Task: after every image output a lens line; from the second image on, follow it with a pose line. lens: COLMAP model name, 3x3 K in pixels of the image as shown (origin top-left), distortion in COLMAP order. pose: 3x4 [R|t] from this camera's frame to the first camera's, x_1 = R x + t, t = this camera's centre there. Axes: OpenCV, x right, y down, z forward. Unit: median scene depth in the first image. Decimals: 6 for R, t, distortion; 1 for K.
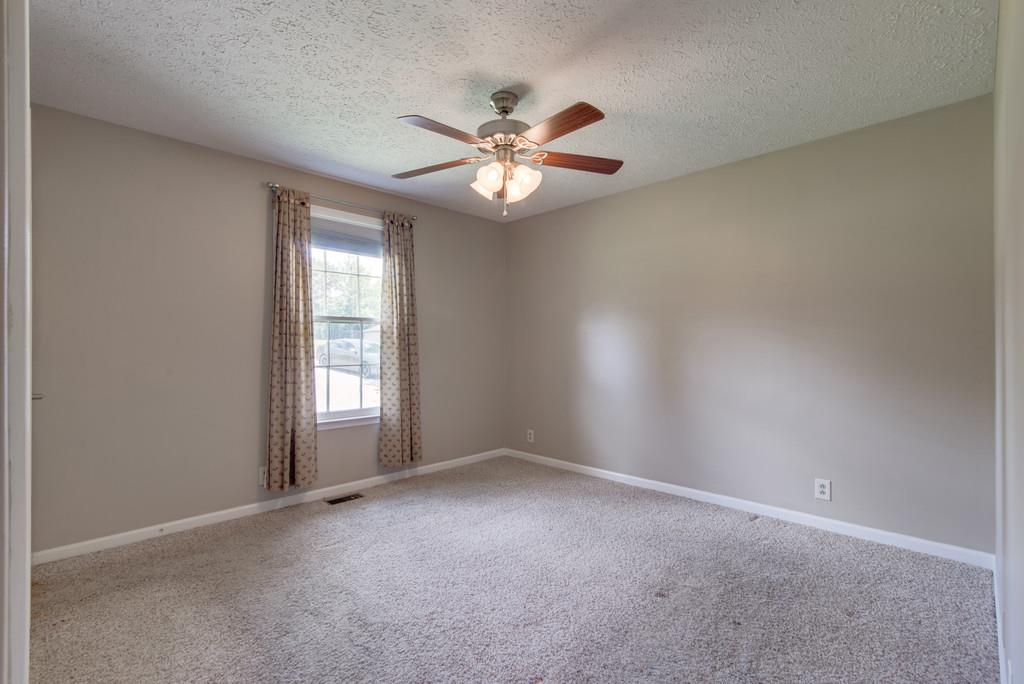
lens RADIAL K [[470.7, 0, 512.0], [0, 470.7, 342.0], [0, 0, 1]] dist [0.000224, 0.000029]
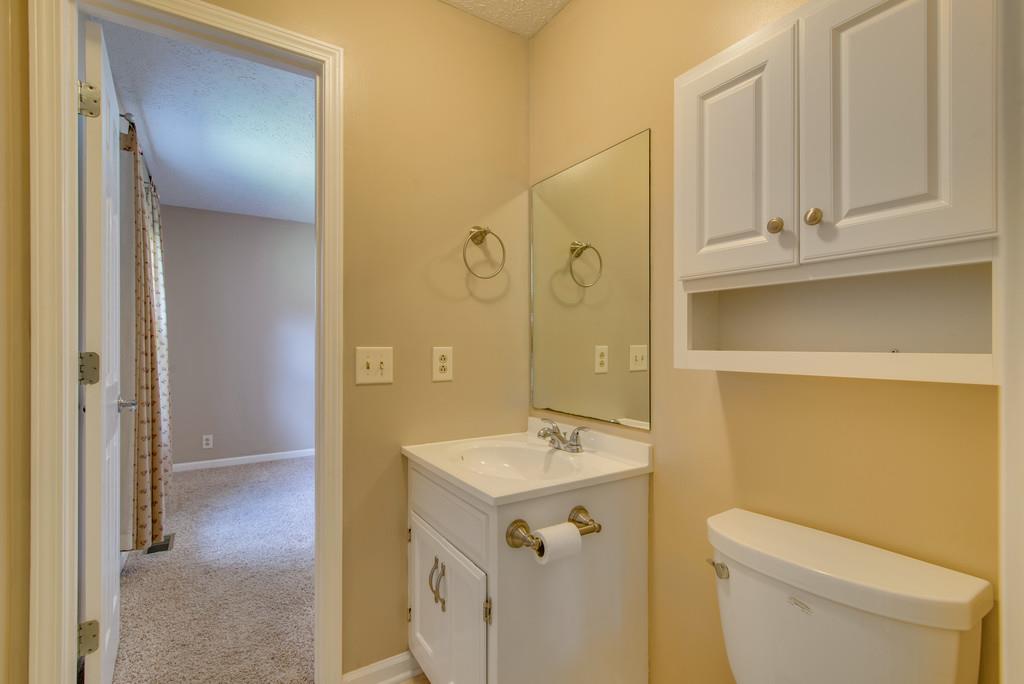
lens RADIAL K [[470.7, 0, 512.0], [0, 470.7, 342.0], [0, 0, 1]] dist [0.000224, 0.000029]
pose [[0.224550, 0.001779, 0.974461, -0.901197], [-0.002030, 0.999997, -0.001358, 0.000020], [-0.974460, -0.001673, 0.224553, 0.237474]]
